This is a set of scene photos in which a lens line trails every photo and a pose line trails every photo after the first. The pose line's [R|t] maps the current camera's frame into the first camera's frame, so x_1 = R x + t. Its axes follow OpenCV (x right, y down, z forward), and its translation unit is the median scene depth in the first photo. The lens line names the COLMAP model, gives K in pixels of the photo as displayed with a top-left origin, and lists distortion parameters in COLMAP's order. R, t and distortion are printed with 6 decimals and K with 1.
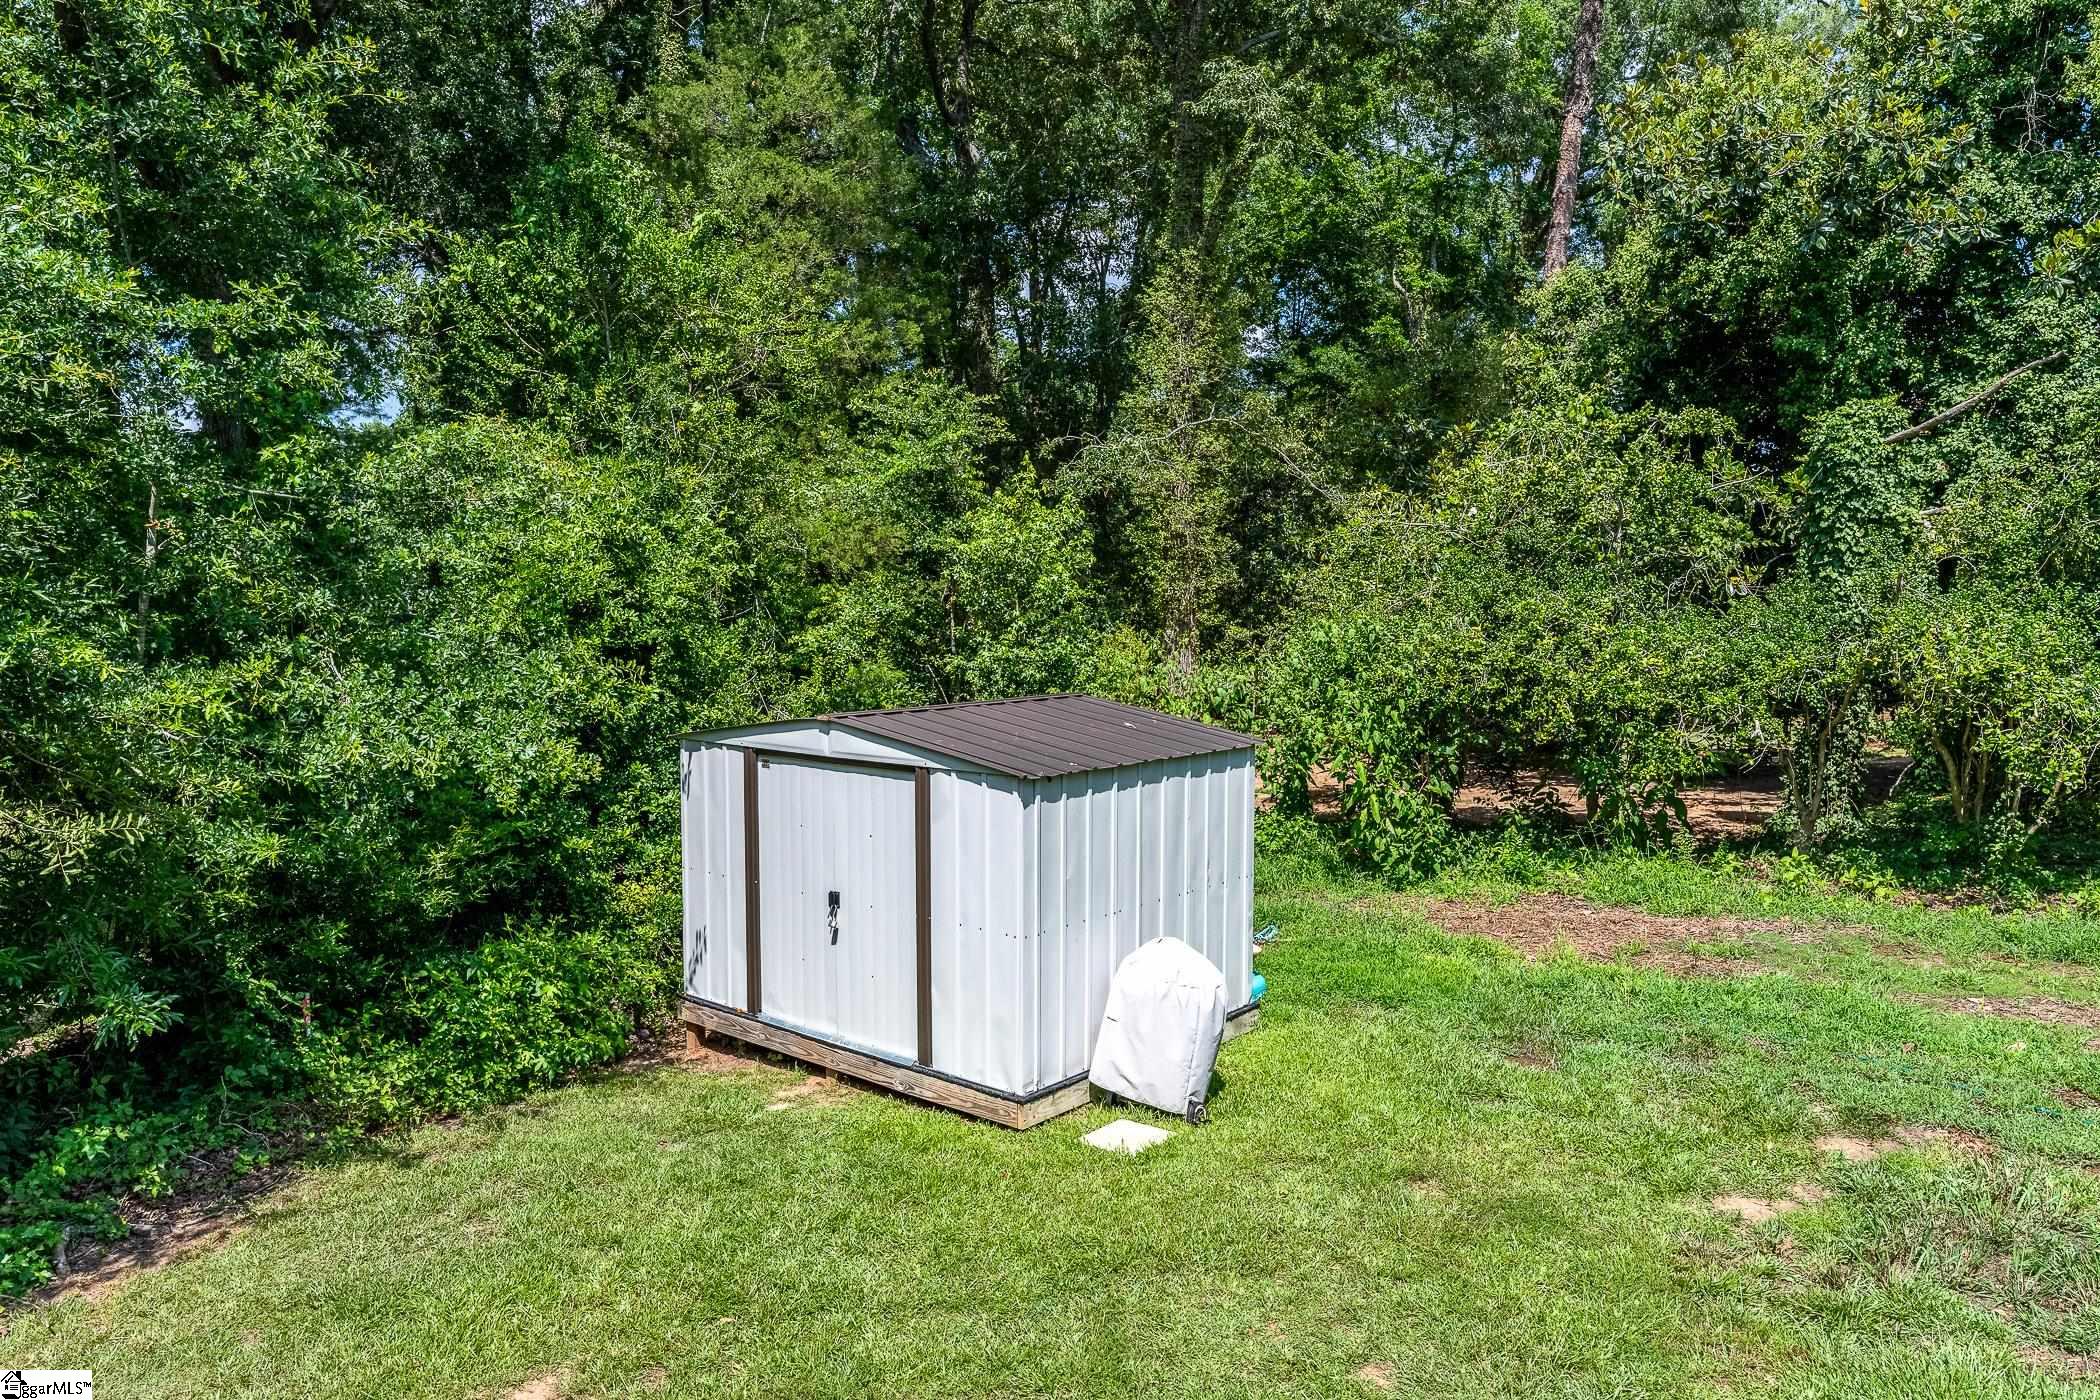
lens RADIAL K [[1438.1, 0, 1041.6], [0, 1438.1, 691.6], [0, 0, 1]] dist [-0.006818, -0.002074]
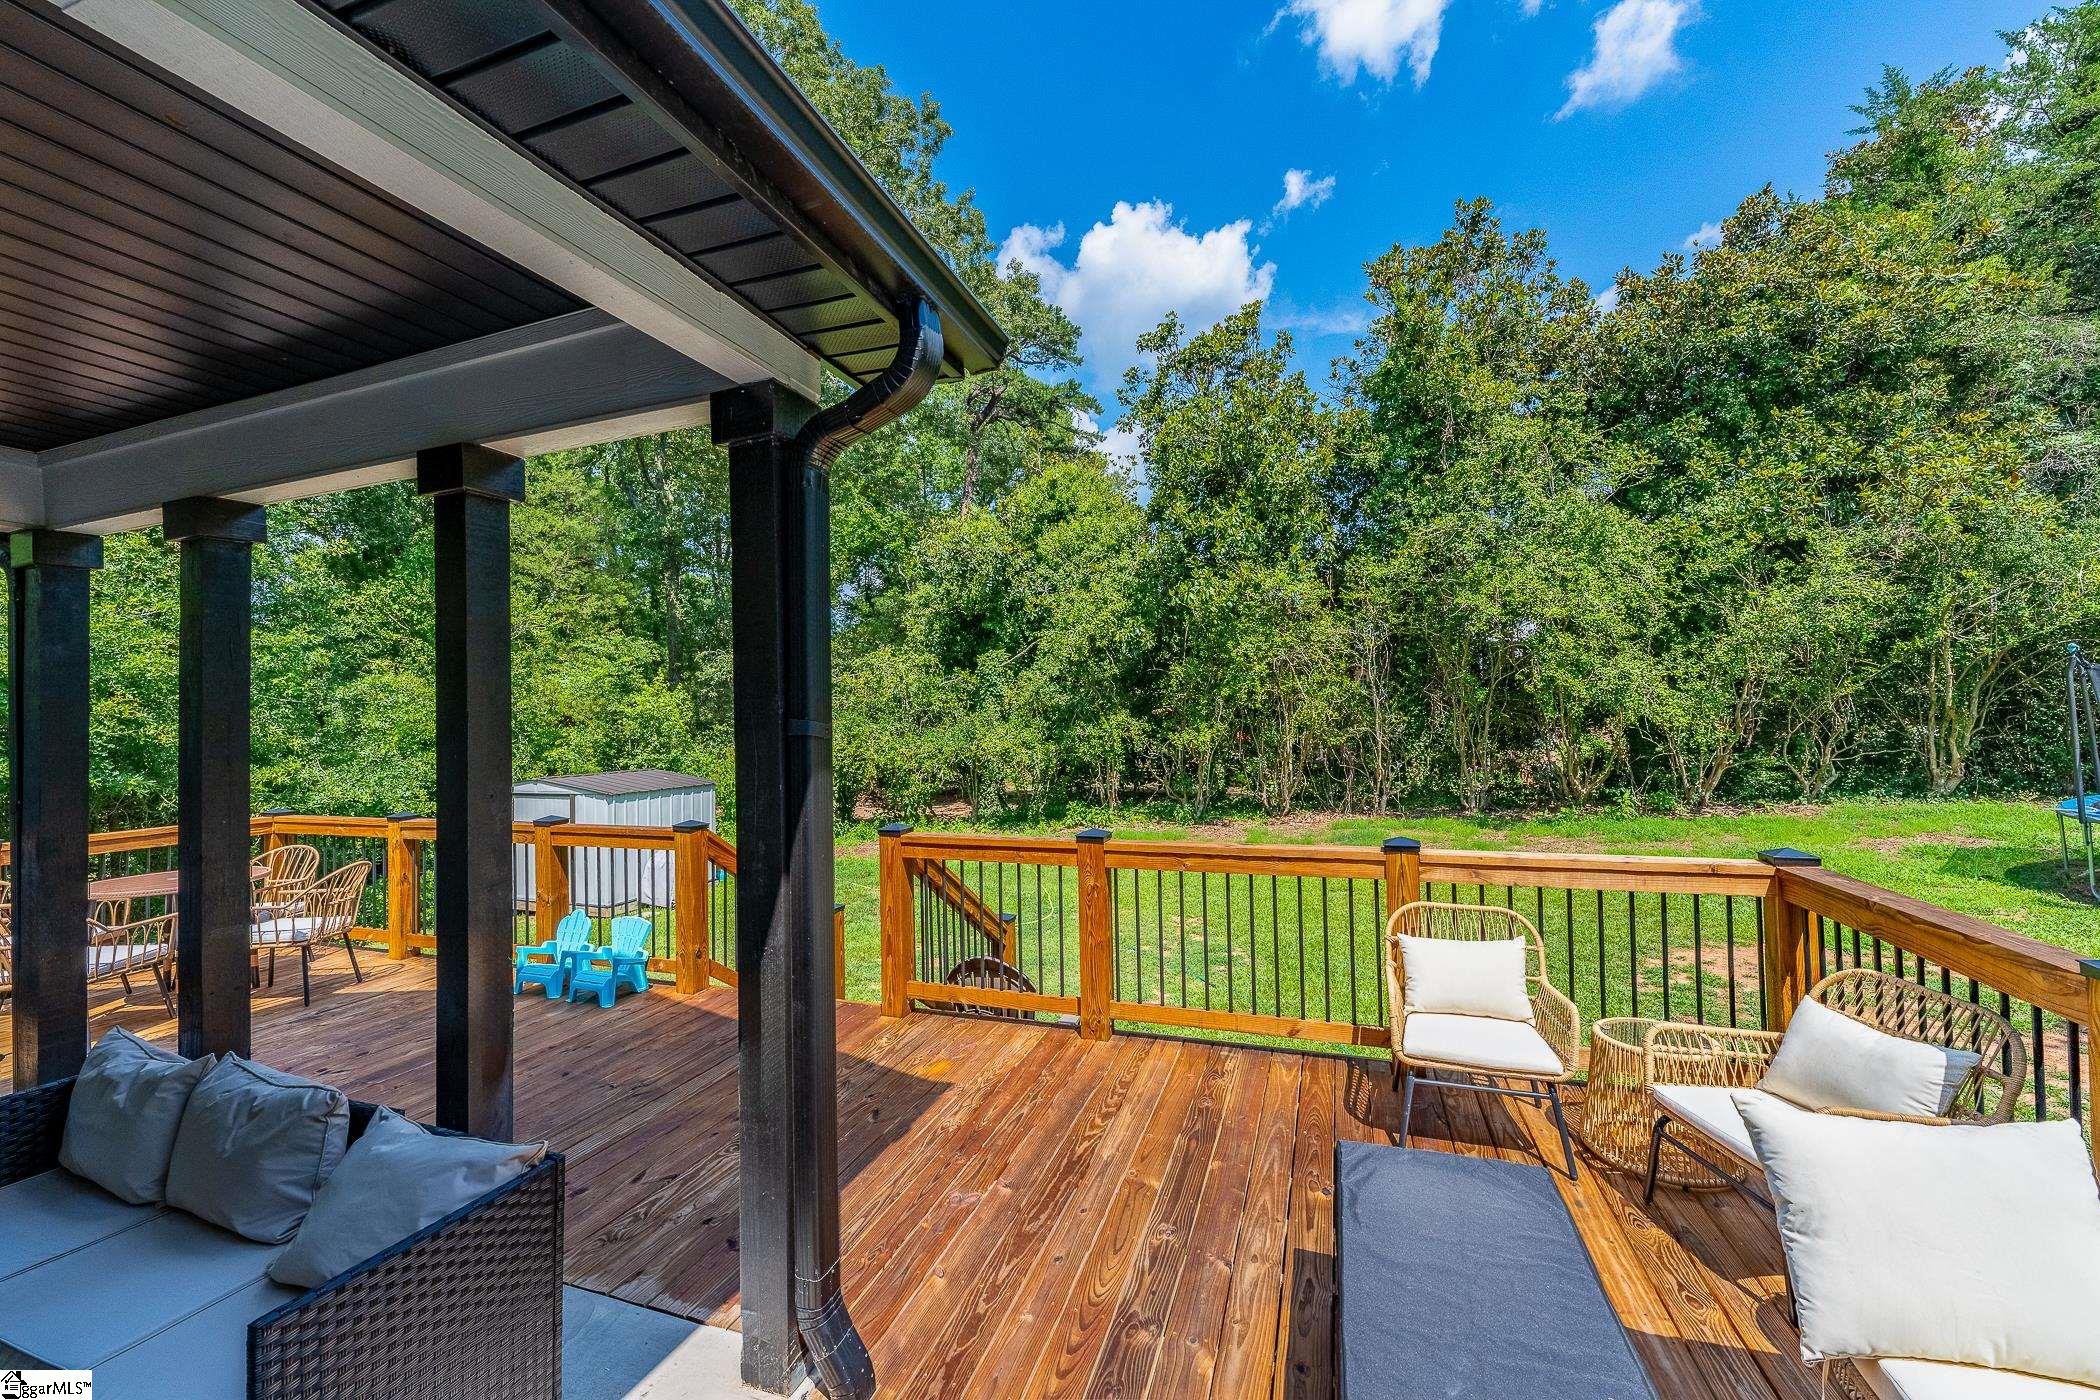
lens RADIAL K [[833.8, 0, 1033.5], [0, 833.8, 696.7], [0, 0, 1]] dist [0.007783, 0.000083]
pose [[0.947253, -0.010704, 0.320309, 0.220892], [0.042728, 0.994738, -0.093117, 0.047445], [-0.317627, 0.101891, 0.942725, -0.752699]]
